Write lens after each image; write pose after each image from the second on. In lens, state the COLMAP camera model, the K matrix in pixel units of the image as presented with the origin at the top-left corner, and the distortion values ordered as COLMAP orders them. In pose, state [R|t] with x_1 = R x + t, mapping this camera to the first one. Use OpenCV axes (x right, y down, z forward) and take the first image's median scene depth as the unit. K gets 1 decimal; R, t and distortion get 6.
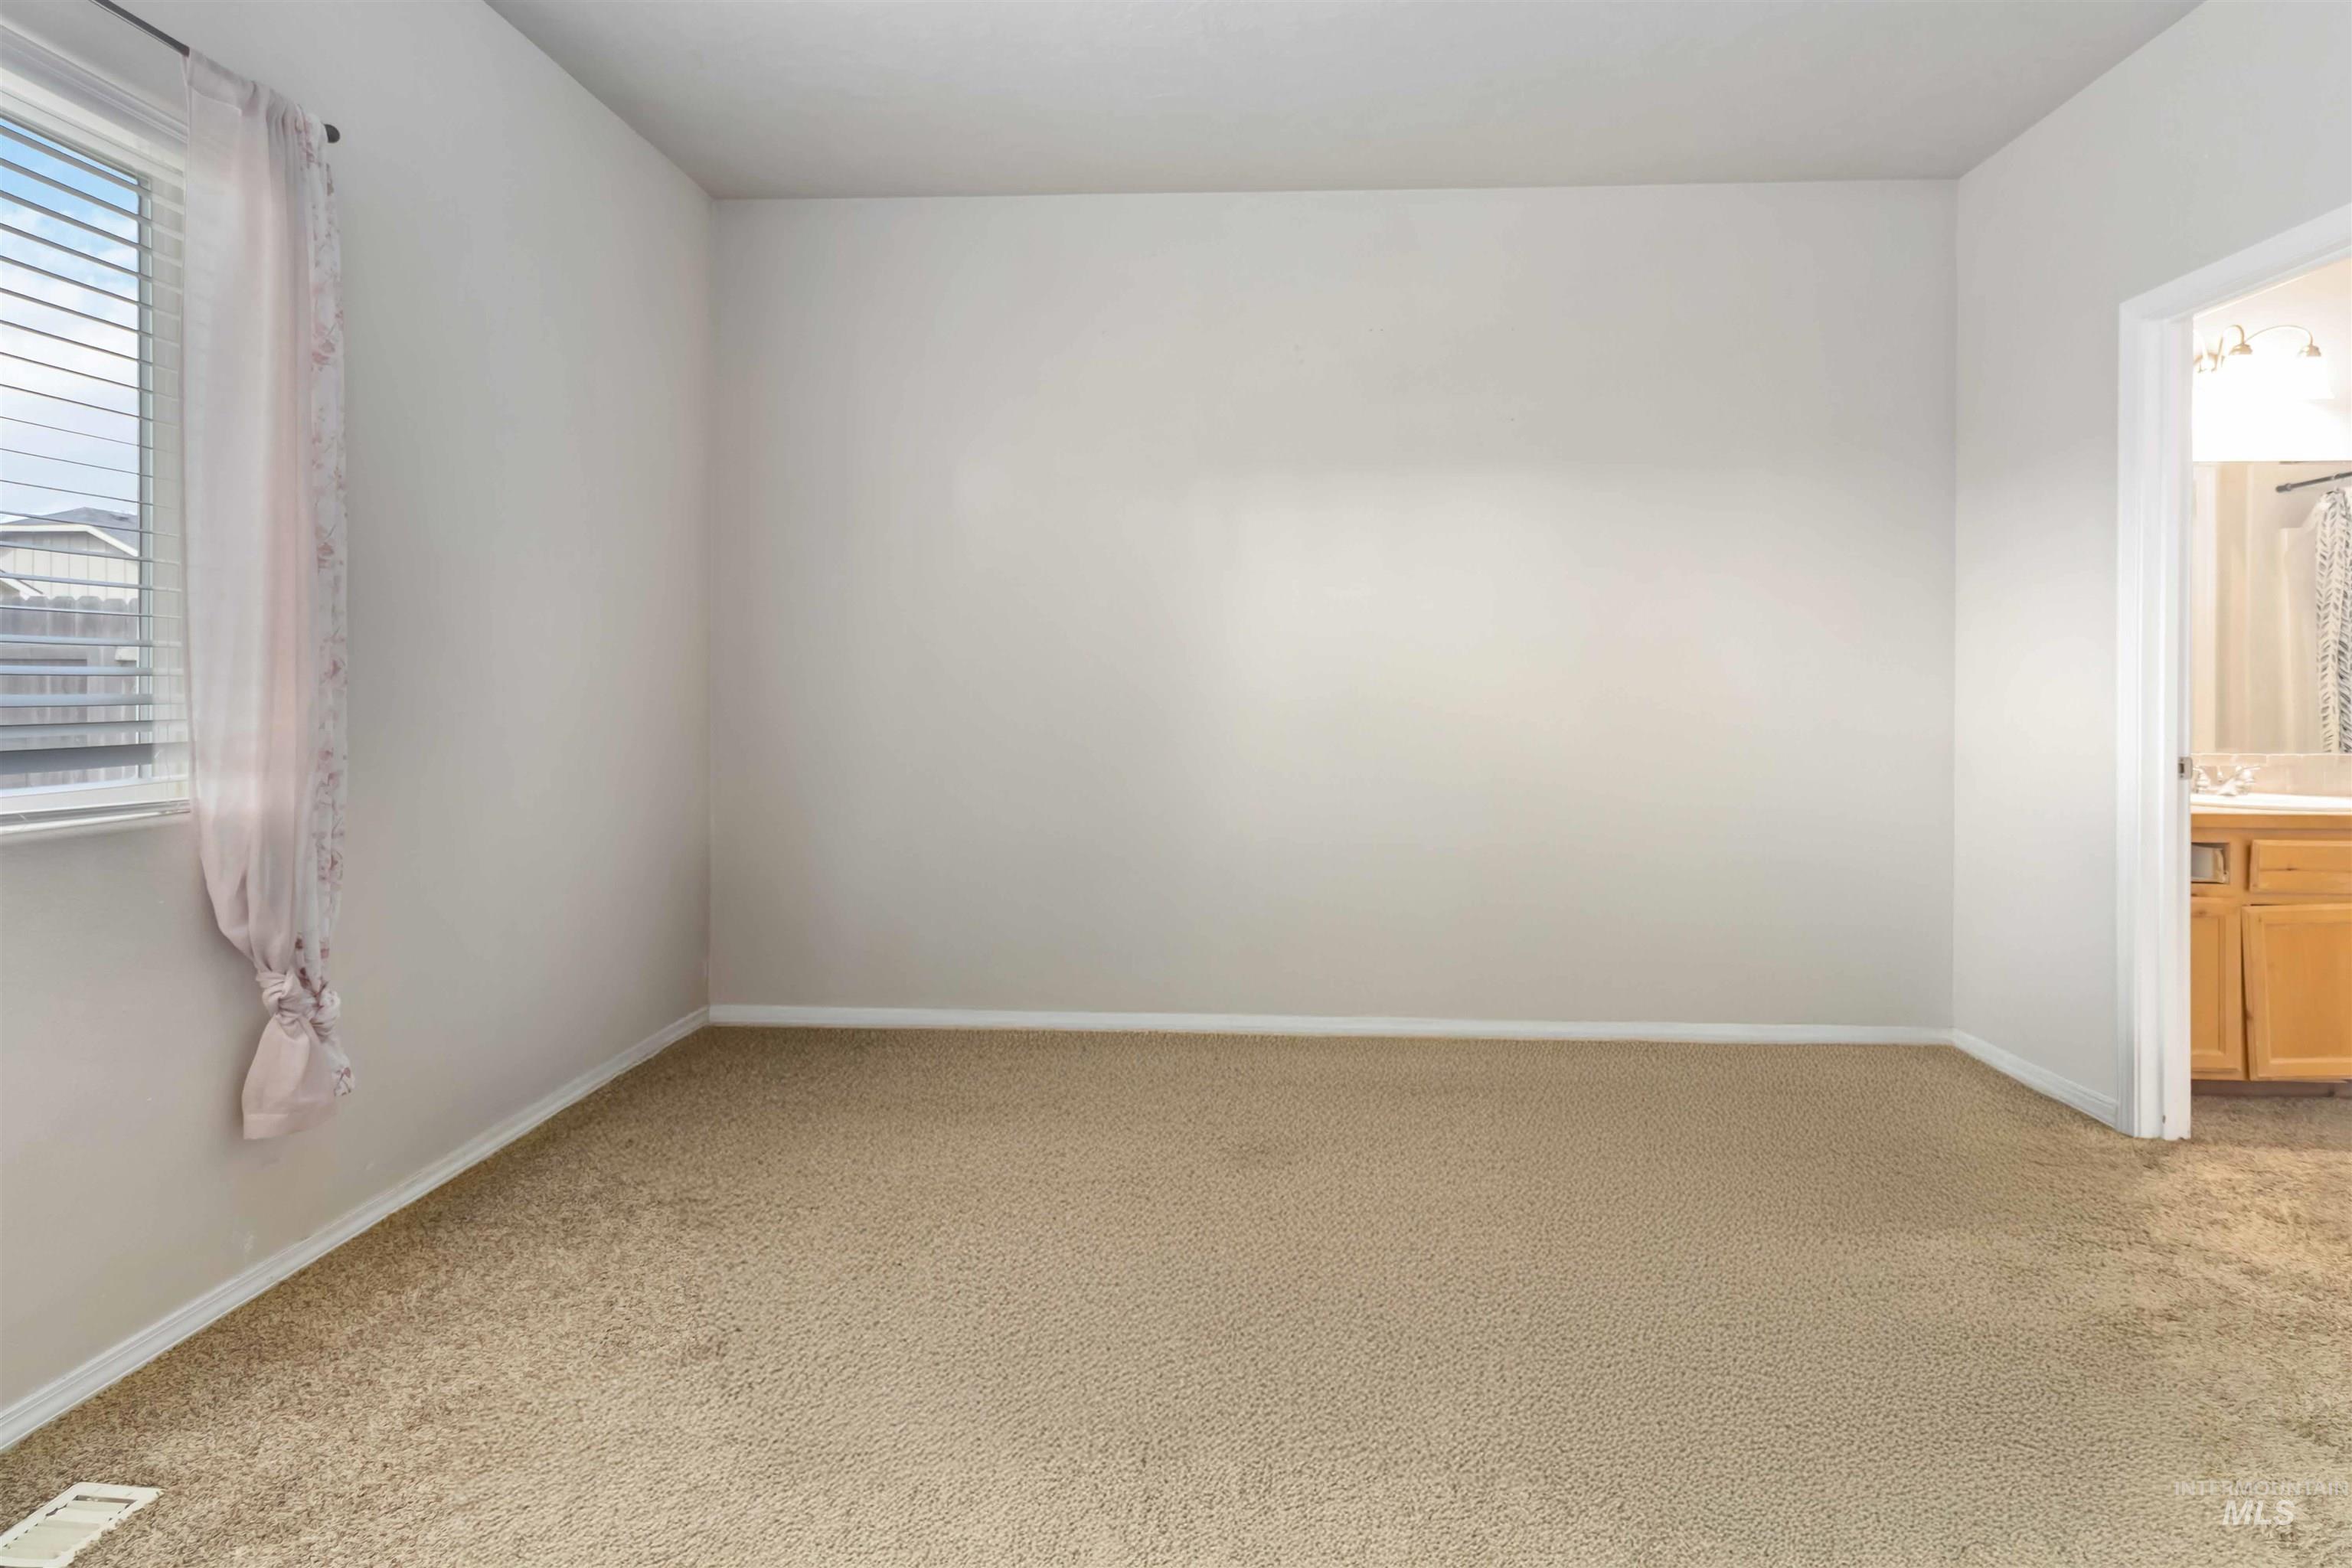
lens RADIAL K [[1214.1, 0, 1179.2], [0, 1214.1, 689.1], [0, 0, 1]] dist [-0.002138, -0.000285]
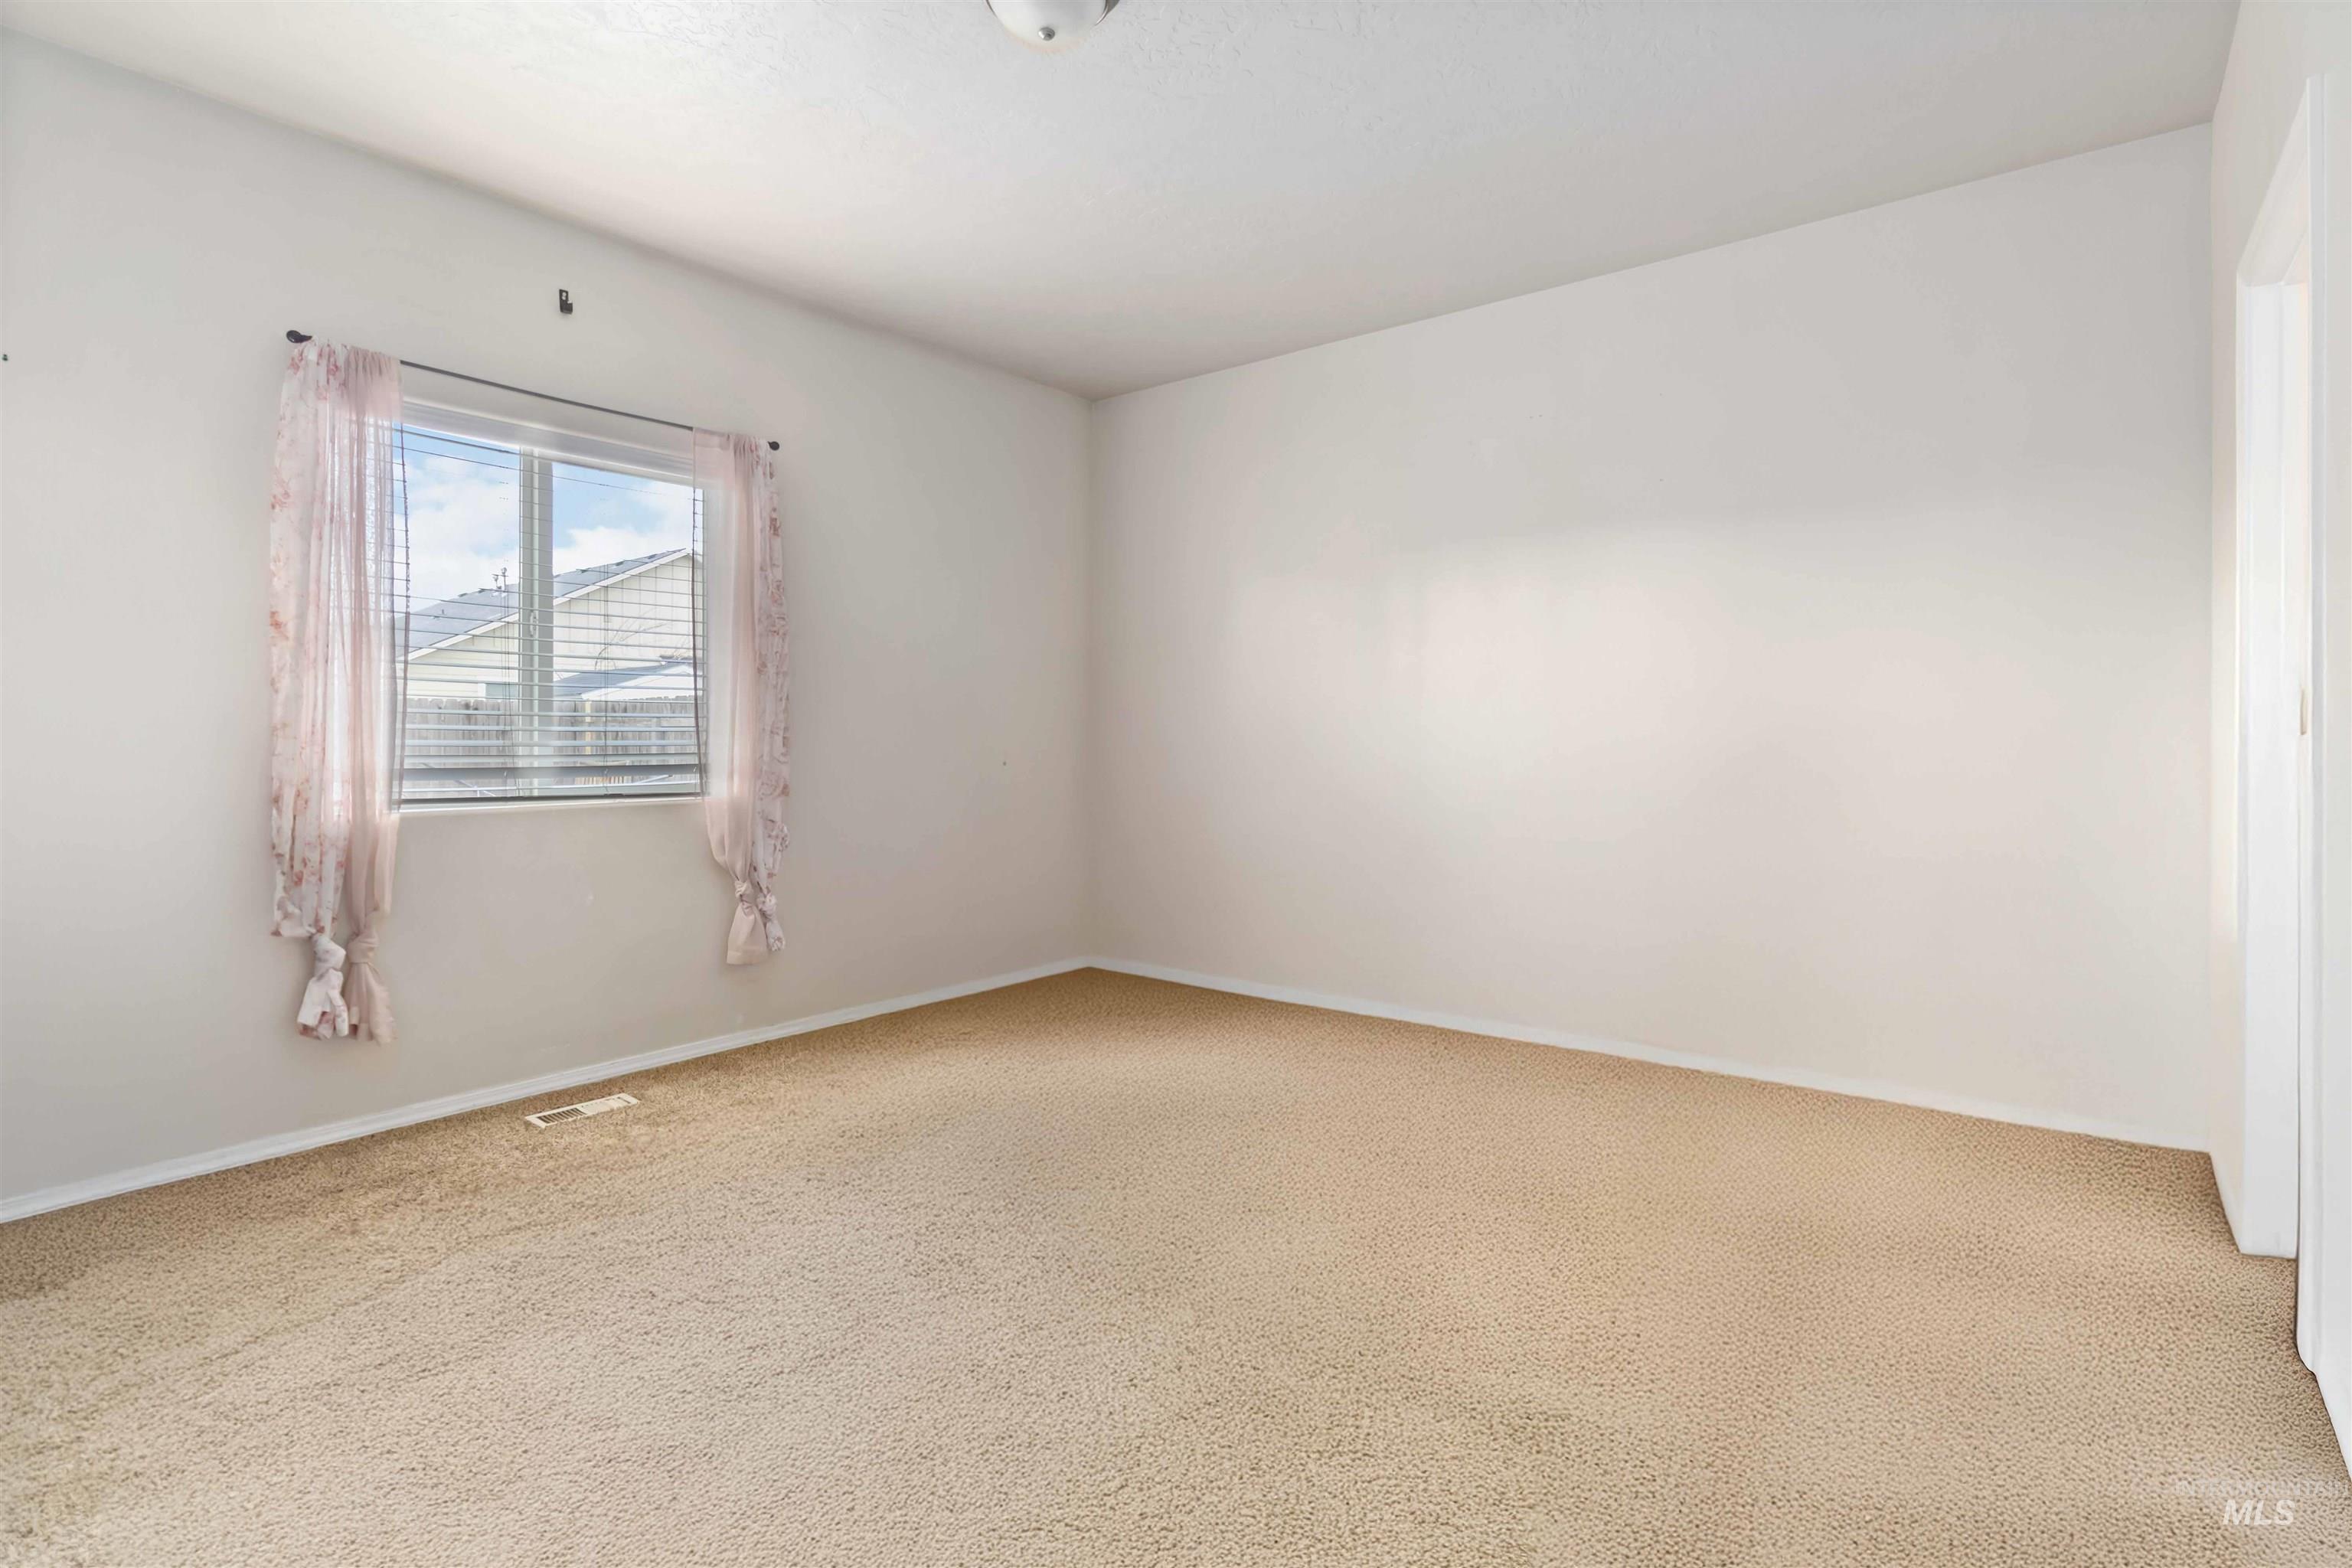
lens RADIAL K [[1116.8, 0, 1175.5], [0, 1116.8, 741.3], [0, 0, 1]] dist [-0.000191, 0.001013]
pose [[0.820710, 0.004544, -0.571327, 0.866066], [-0.001678, 0.999983, 0.005543, -0.005452], [0.571342, -0.003591, 0.820704, -0.084061]]
